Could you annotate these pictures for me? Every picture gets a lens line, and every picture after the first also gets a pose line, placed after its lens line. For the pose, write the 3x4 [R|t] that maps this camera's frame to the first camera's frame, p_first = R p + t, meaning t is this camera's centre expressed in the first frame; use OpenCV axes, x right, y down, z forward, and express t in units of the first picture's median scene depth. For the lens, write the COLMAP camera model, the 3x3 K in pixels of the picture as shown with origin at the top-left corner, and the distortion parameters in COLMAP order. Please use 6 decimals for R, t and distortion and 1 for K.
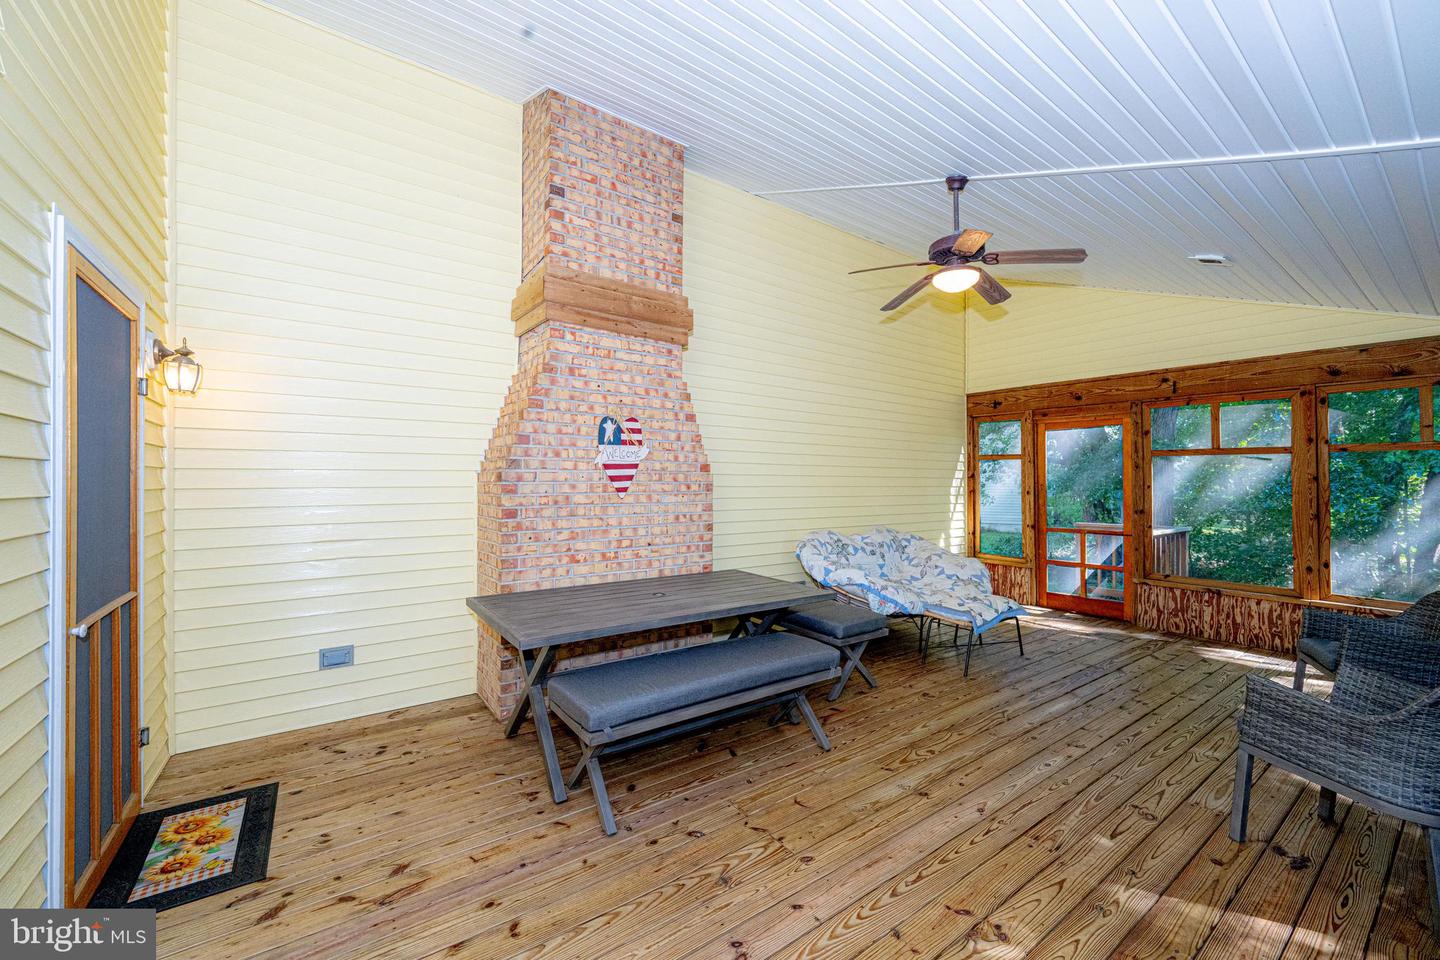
lens RADIAL K [[561.3, 0, 724.2], [0, 561.3, 483.5], [0, 0, 1]] dist [-0.000142, -0.000014]
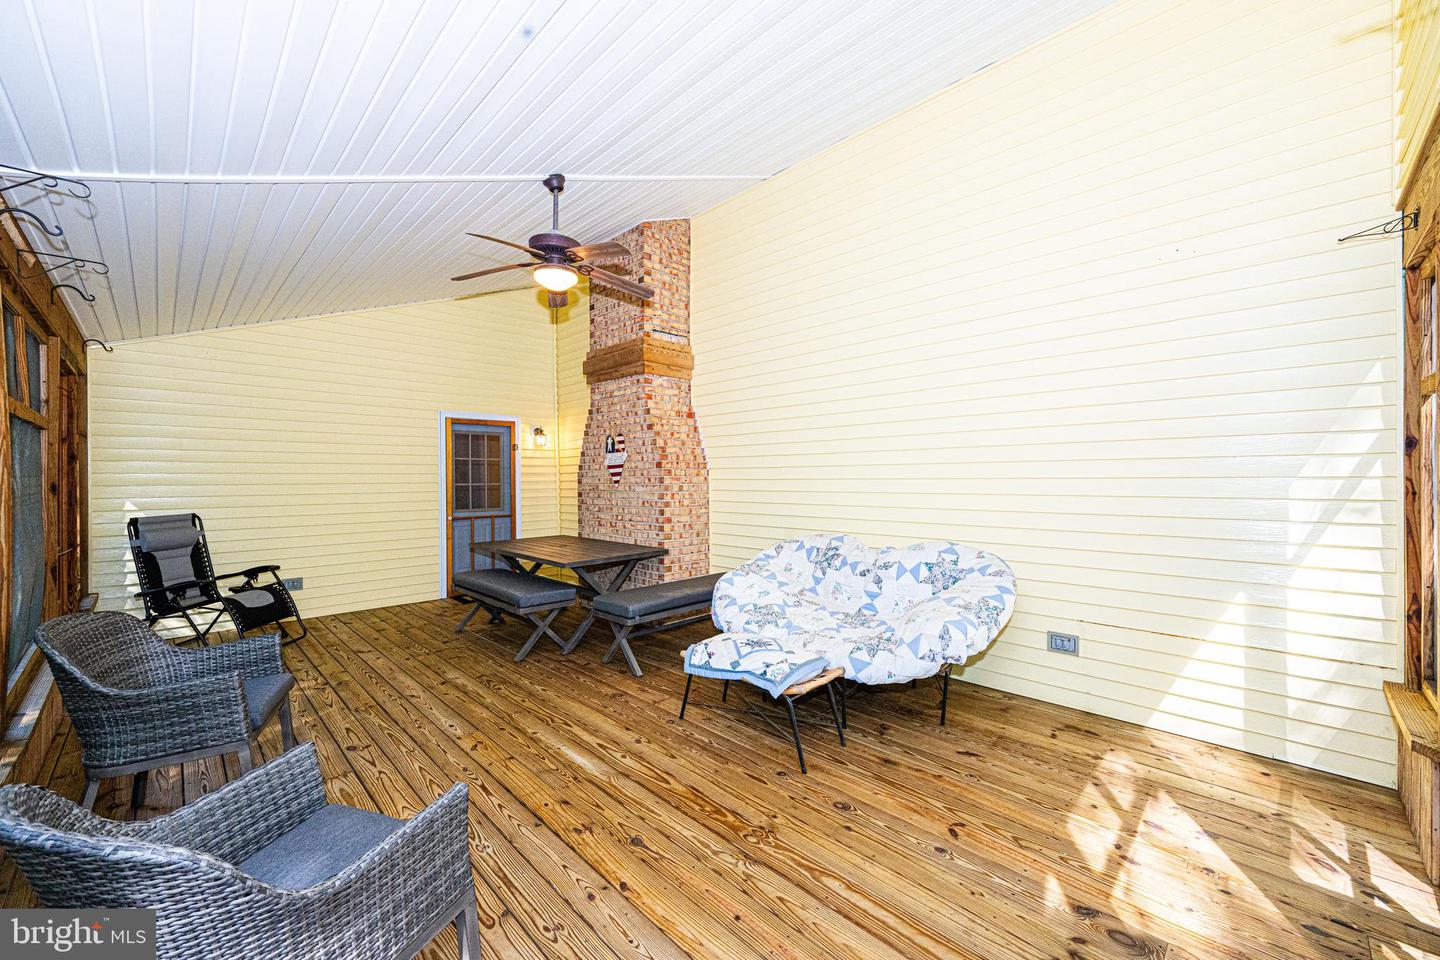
lens RADIAL K [[561.3, 0, 724.2], [0, 561.3, 483.5], [0, 0, 1]] dist [-0.000142, -0.000014]
pose [[0.157175, 0.001083, -0.987570, 1.360198], [0.004275, 0.999989, 0.001777, 0.013932], [0.987561, -0.004501, 0.157169, 1.049488]]
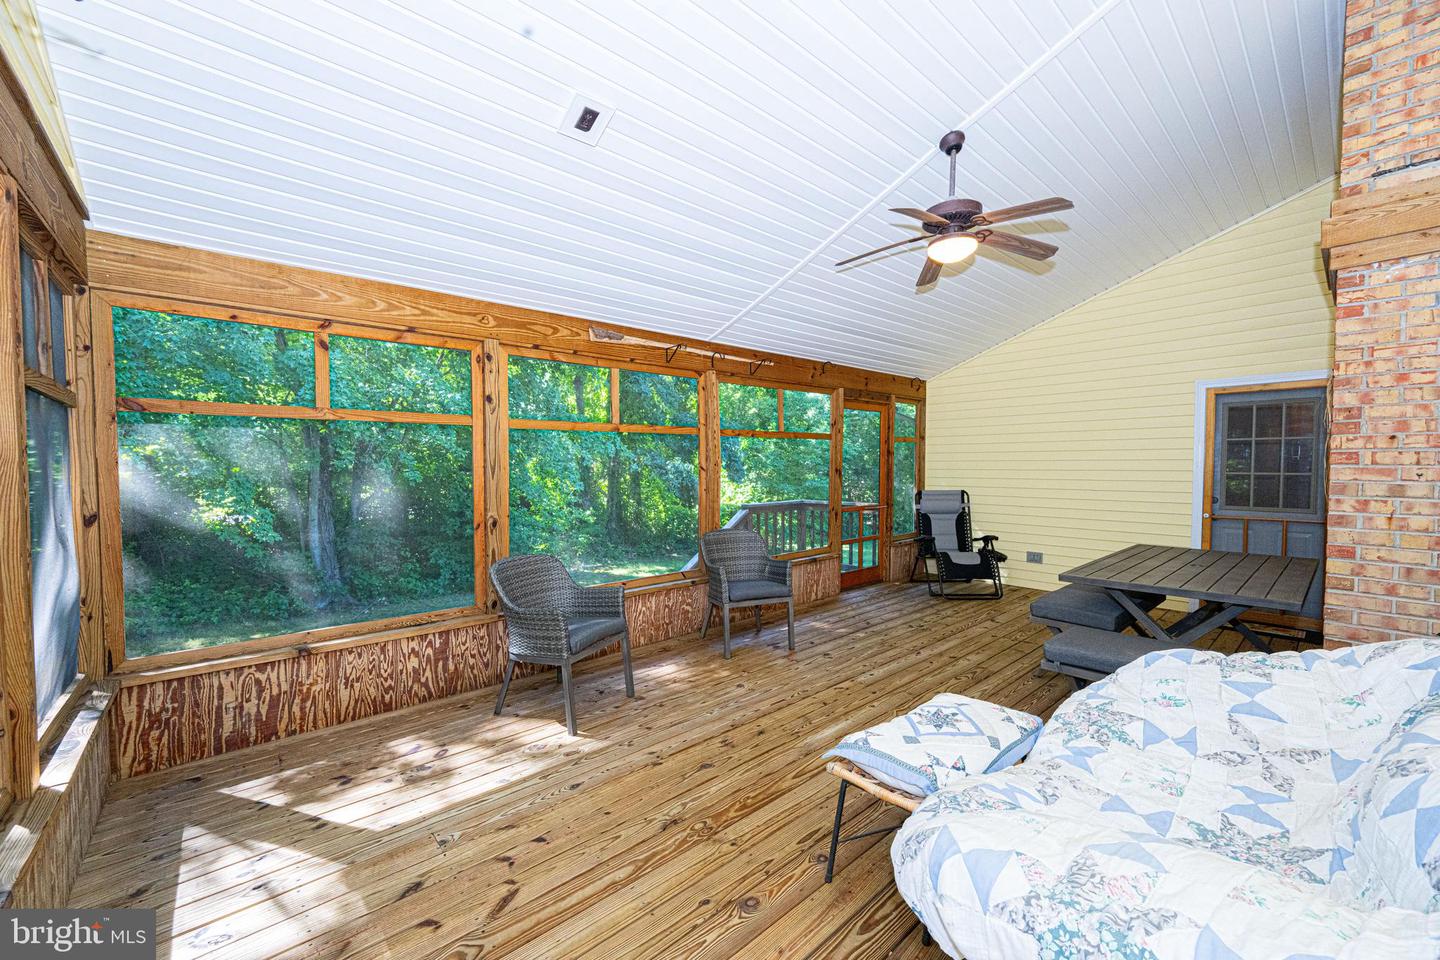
lens RADIAL K [[561.3, 0, 724.2], [0, 561.3, 483.5], [0, 0, 1]] dist [-0.000142, -0.000014]
pose [[-0.994862, -0.001604, -0.101224, 0.818978], [-0.005248, 0.999347, 0.035747, -0.001890], [0.101100, 0.036095, -0.994221, 1.757661]]
